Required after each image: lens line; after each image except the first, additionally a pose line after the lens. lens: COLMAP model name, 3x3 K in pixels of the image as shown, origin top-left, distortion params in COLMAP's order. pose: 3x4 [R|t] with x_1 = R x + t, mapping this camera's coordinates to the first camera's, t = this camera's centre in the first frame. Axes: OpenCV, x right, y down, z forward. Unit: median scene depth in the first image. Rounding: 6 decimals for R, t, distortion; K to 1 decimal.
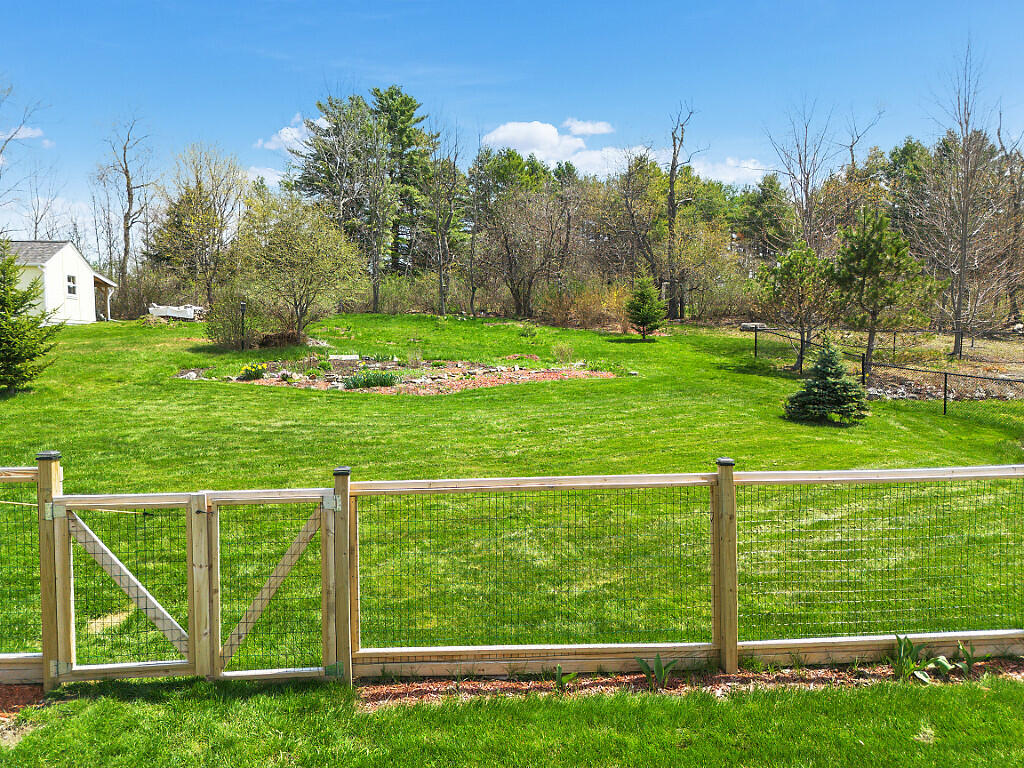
lens RADIAL K [[733.5, 0, 523.1], [0, 733.5, 383.7], [0, 0, 1]] dist [0.072946, -0.060779]
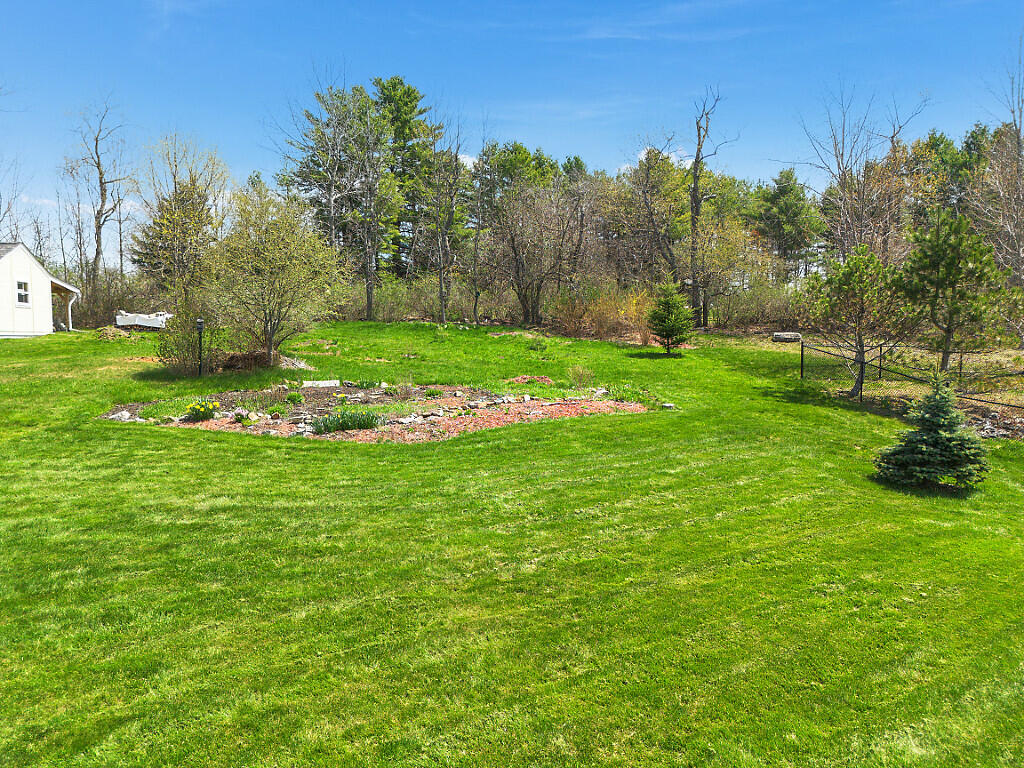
lens RADIAL K [[718.5, 0, 510.5], [0, 718.5, 382.4], [0, 0, 1]] dist [0.066492, -0.057934]
pose [[0.999736, 0.006948, -0.021899, -0.006703], [-0.006747, 0.999934, 0.009279, -0.032675], [0.021962, -0.009129, 0.999717, 0.127683]]
